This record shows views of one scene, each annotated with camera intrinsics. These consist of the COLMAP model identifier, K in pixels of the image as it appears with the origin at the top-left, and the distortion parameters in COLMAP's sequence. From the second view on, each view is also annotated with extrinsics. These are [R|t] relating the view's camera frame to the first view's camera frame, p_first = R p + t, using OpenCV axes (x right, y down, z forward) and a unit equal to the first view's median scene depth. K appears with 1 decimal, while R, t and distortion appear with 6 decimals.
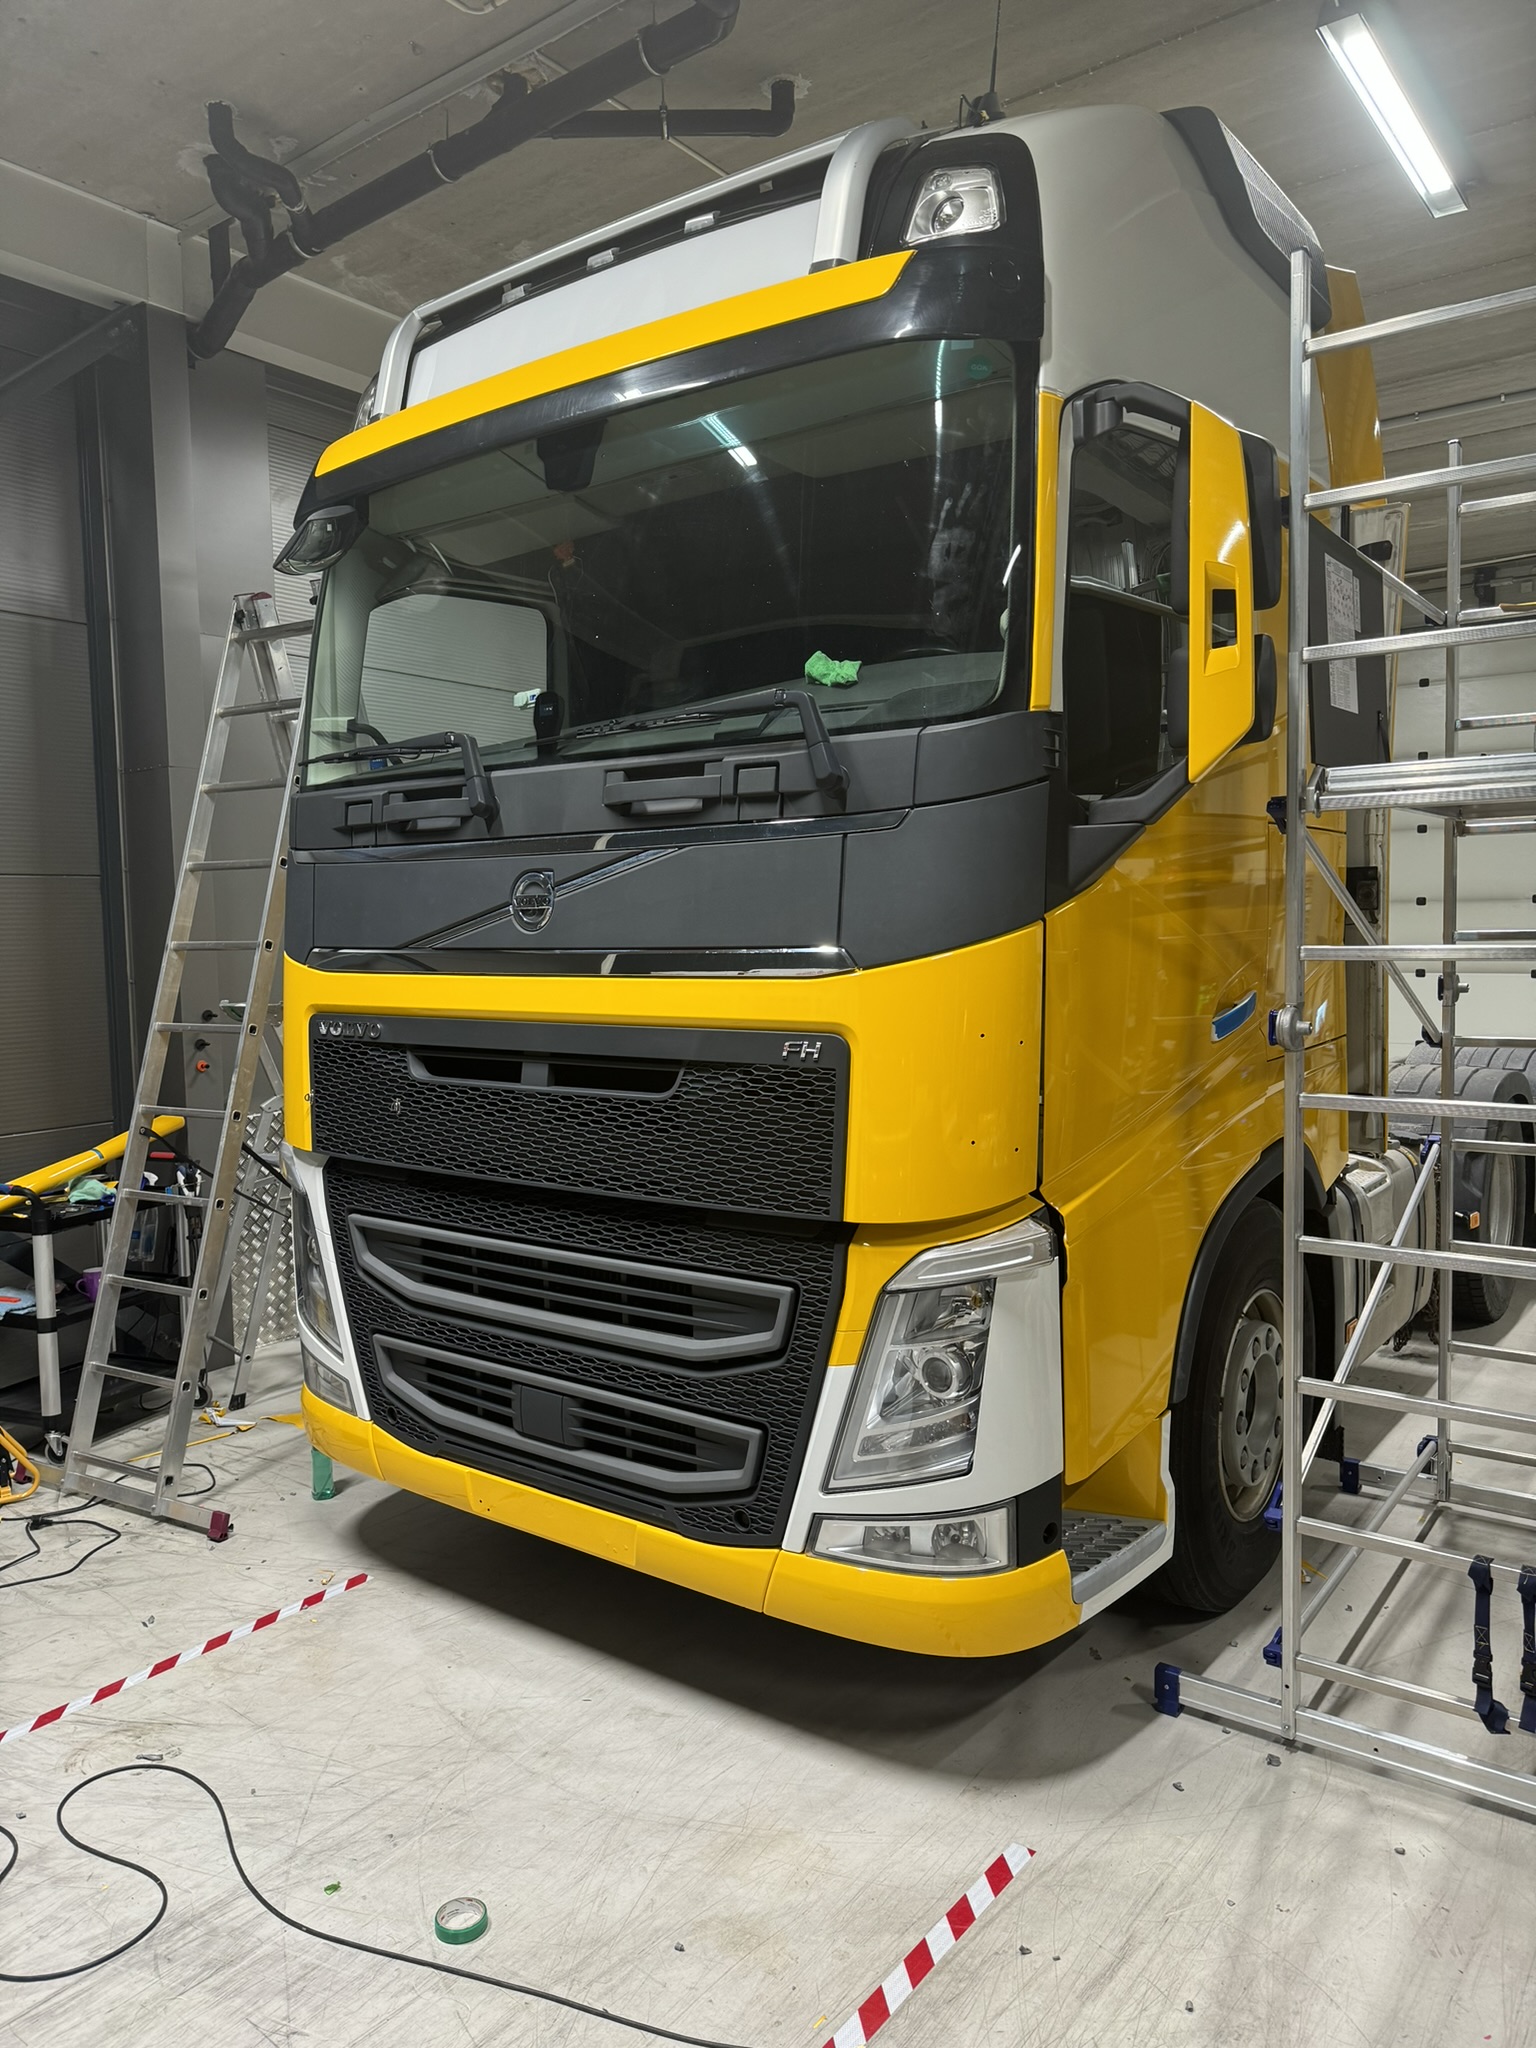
lens RADIAL K [[1464.4, 0, 770.8], [0, 1464.4, 1020.8], [0, 0, 1]] dist [0.029940, -0.020356]
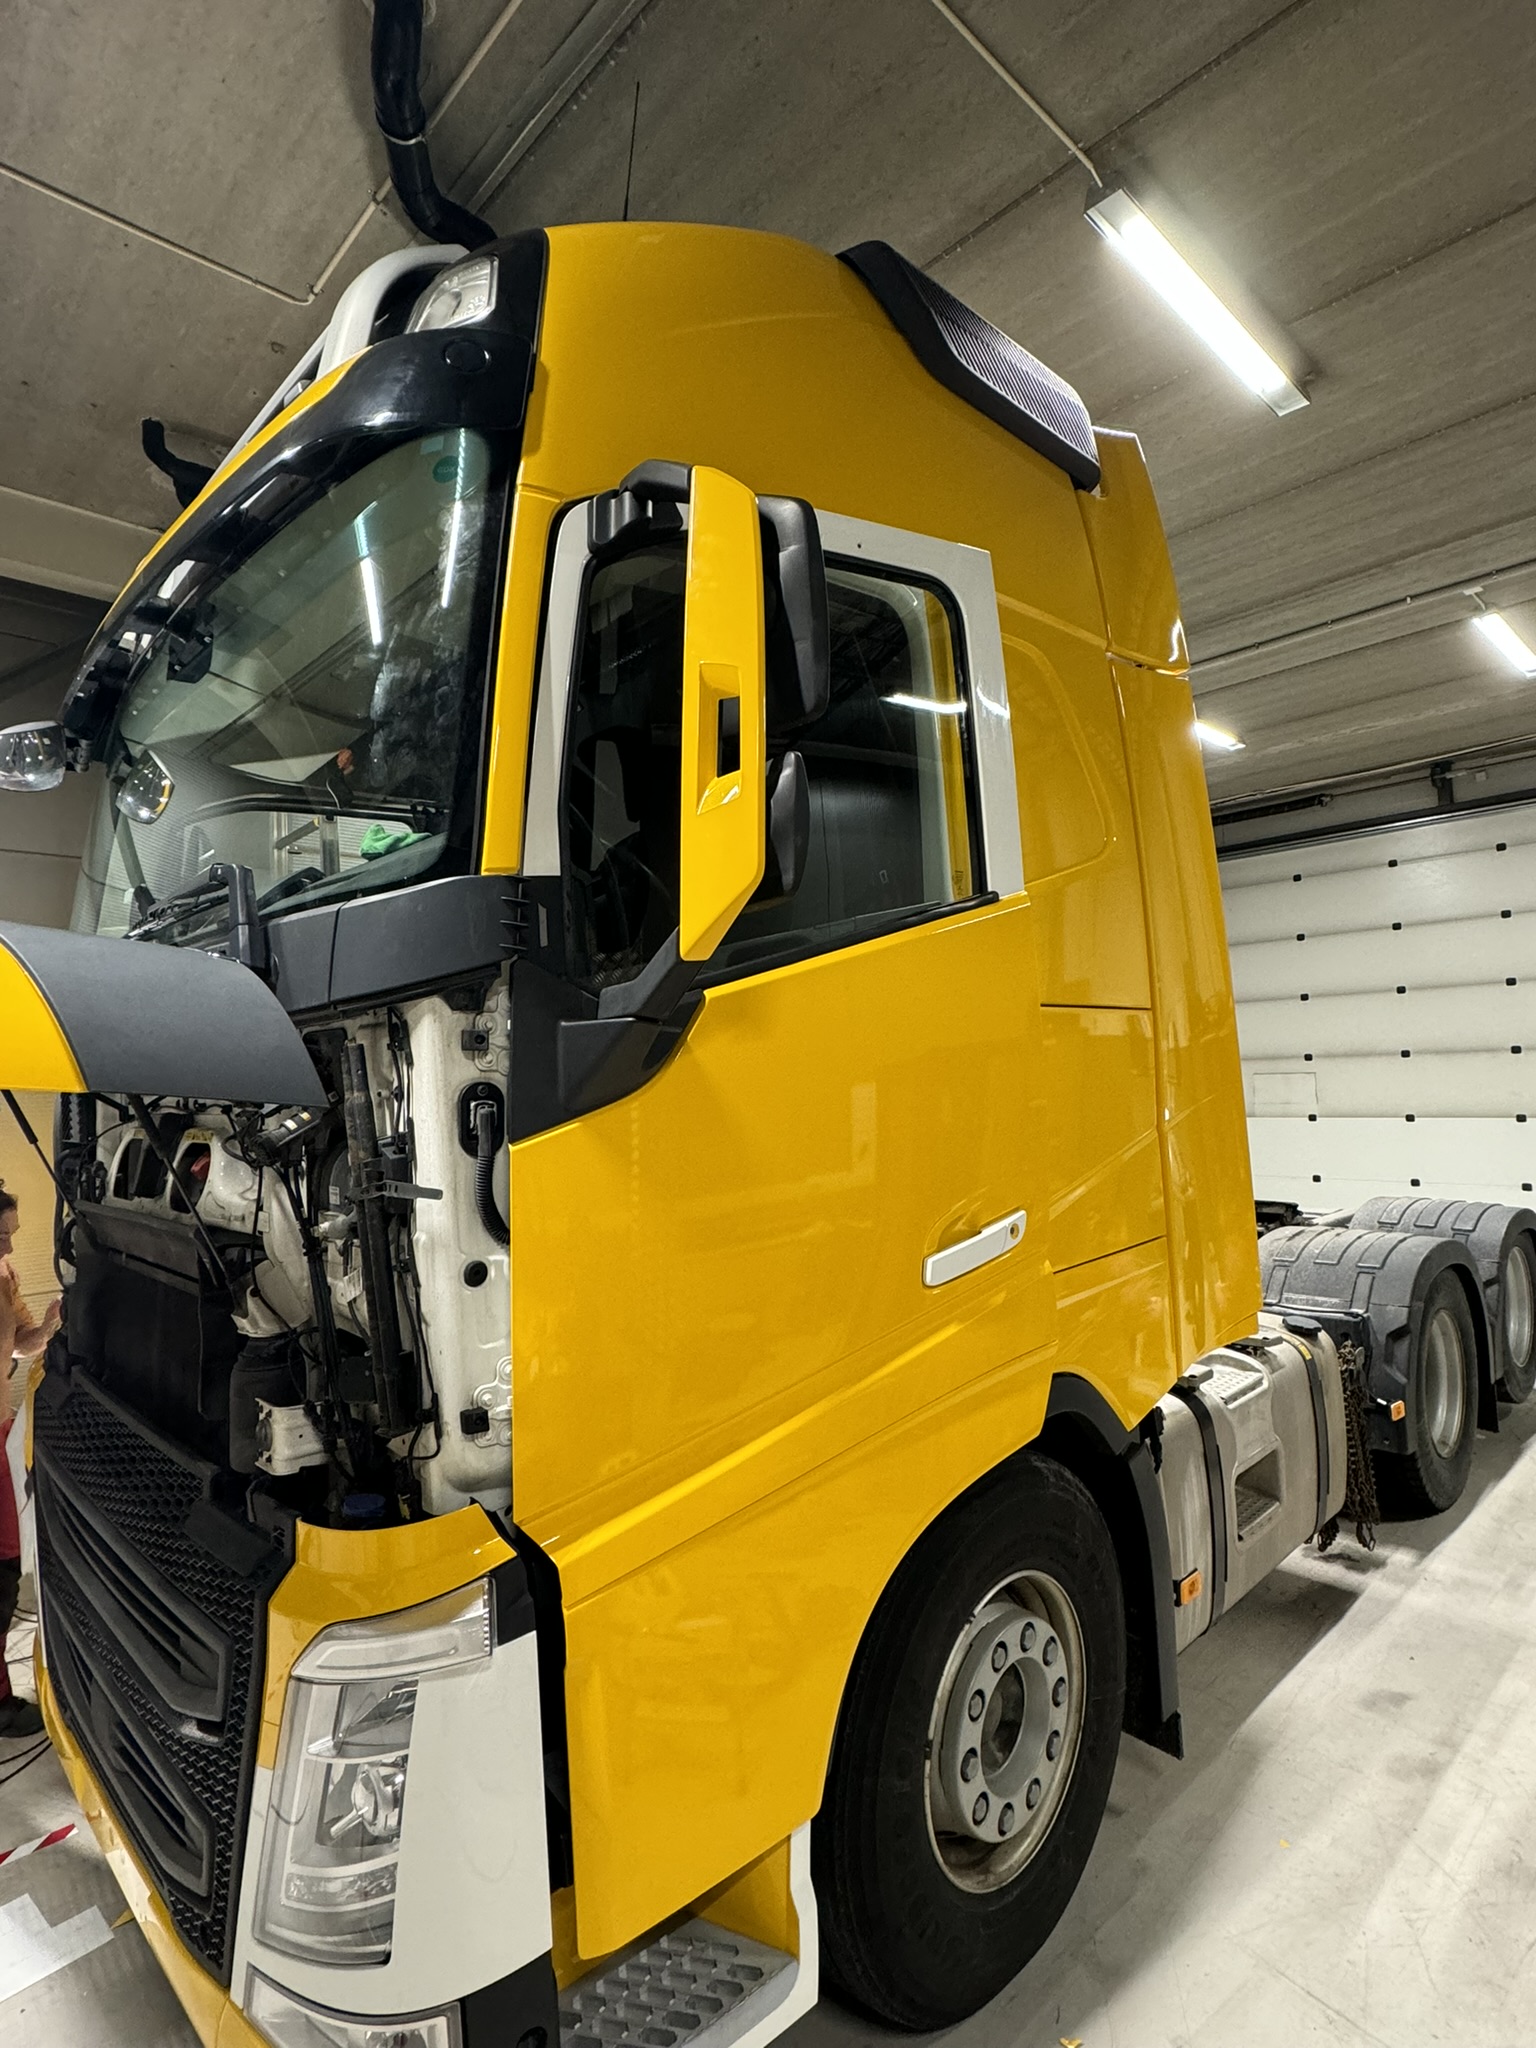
lens RADIAL K [[1063.6, 0, 762.6], [0, 1063.6, 1025.2], [0, 0, 1]] dist [0.000931, 0.000075]
pose [[0.985028, -0.030945, -0.169596, 0.213538], [0.011985, 0.993670, -0.111701, -0.037349], [0.171979, 0.107996, 0.979163, 0.258898]]
